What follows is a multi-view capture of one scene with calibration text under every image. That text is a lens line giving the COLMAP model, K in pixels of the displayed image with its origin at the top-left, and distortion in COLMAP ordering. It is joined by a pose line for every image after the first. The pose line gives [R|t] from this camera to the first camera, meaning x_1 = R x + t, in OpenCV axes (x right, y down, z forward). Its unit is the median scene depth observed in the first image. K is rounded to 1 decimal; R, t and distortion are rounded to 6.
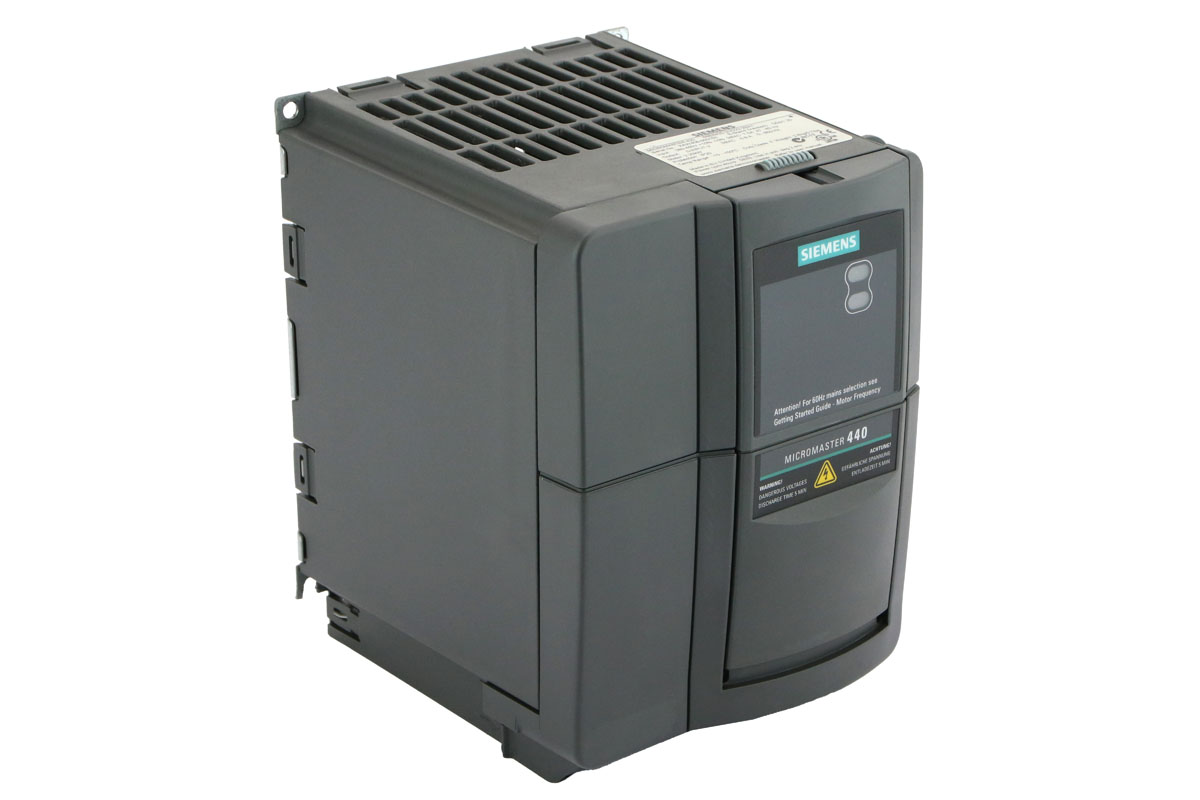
lens RADIAL K [[2949.8, 0, 600.3], [0, 2949.8, 401.7], [0, 0, 1]] dist [-0.009673, 0.000000]
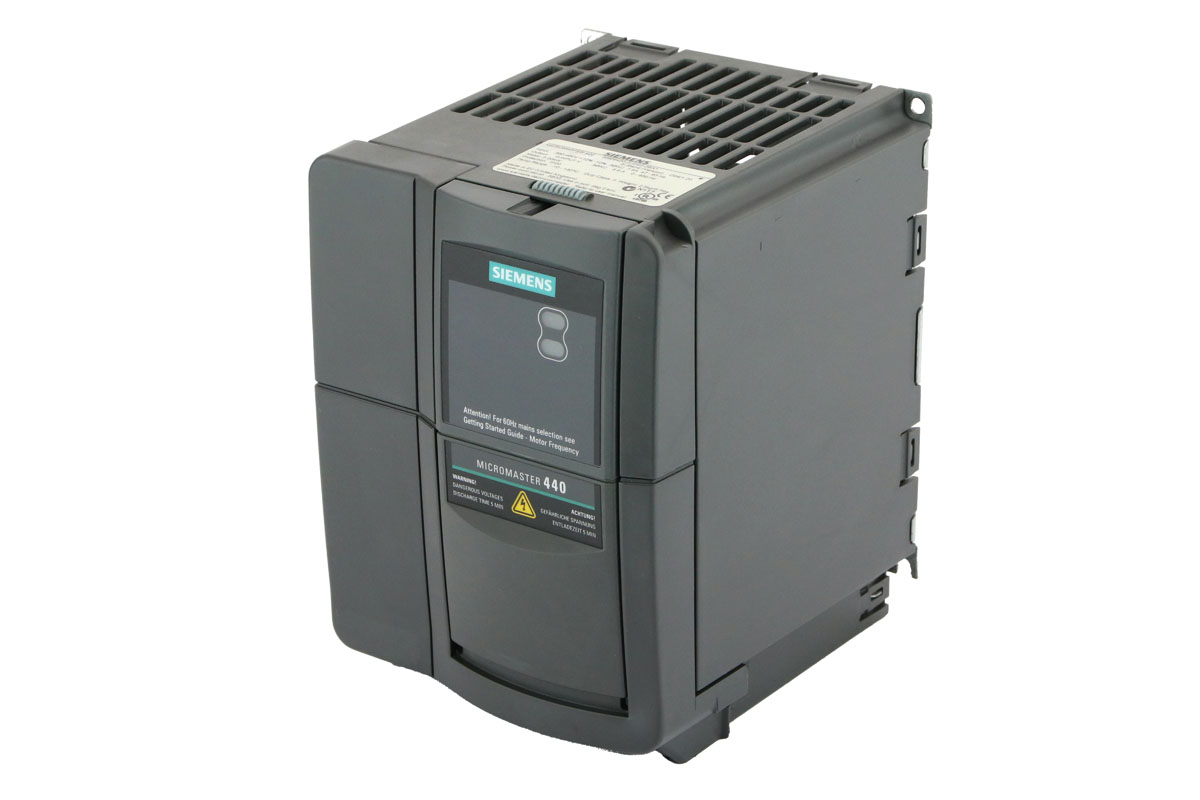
lens RADIAL K [[2949.8, 0, 601.3], [0, 2949.8, 399.0], [0, 0, 1]] dist [-0.009673, 0.000000]
pose [[0.255860, 0.363772, -0.895660, 0.974407], [-0.358163, 0.896235, 0.261690, -0.281043], [0.897917, 0.253836, 0.359600, 0.663133]]
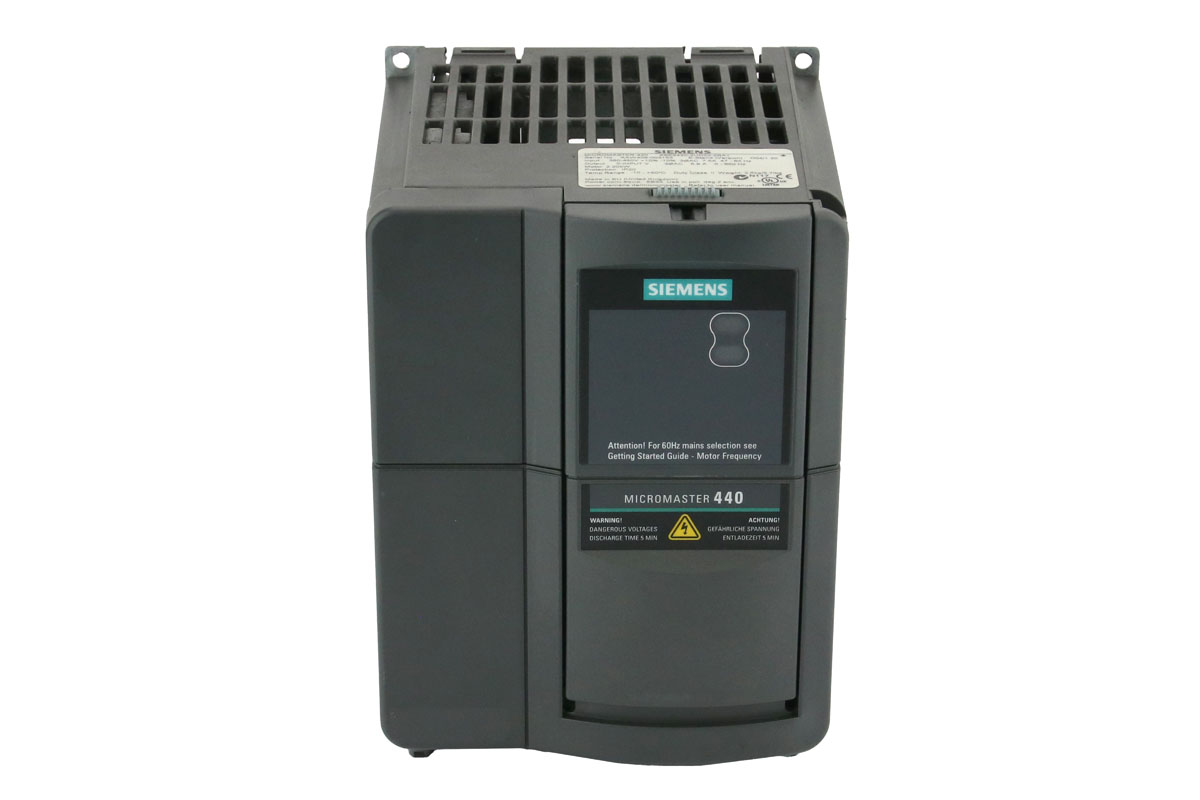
lens RADIAL K [[2848.3, 0, 598.1], [0, 2848.3, 399.2], [0, 0, 1]] dist [-0.061340, 0.000000]
pose [[0.785185, 0.237641, -0.571848, 0.571895], [-0.236661, 0.968495, 0.077524, -0.080365], [0.572255, 0.074464, 0.816688, 0.240003]]
